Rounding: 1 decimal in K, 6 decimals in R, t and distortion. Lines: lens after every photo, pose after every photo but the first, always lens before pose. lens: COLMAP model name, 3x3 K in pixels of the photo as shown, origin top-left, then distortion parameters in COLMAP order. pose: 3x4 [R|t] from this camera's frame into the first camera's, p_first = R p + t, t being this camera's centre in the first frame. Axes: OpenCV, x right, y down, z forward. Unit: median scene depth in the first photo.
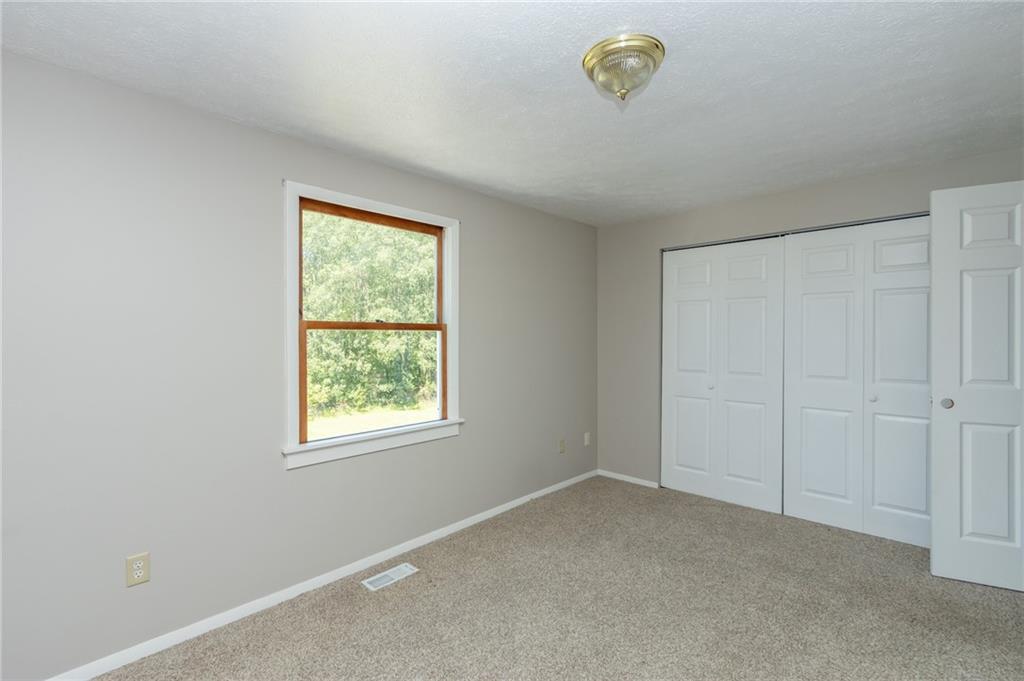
lens RADIAL K [[463.8, 0, 502.6], [0, 463.8, 340.8], [0, 0, 1]] dist [-0.000582, -0.000495]
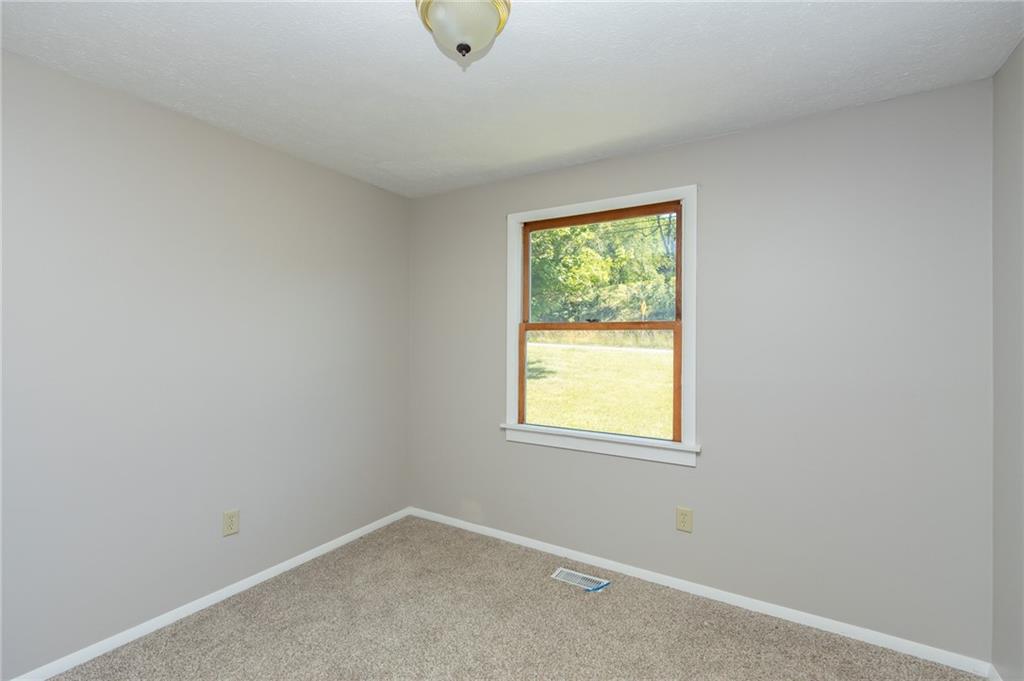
lens RADIAL K [[435.4, 0, 512.0], [0, 435.4, 340.5], [0, 0, 1]] dist [-0.000448, -0.000099]
pose [[0.240905, 0.015149, -0.970430, 0.582753], [-0.012468, 0.999844, 0.012513, -0.010964], [0.970469, 0.009085, 0.241056, 0.596825]]
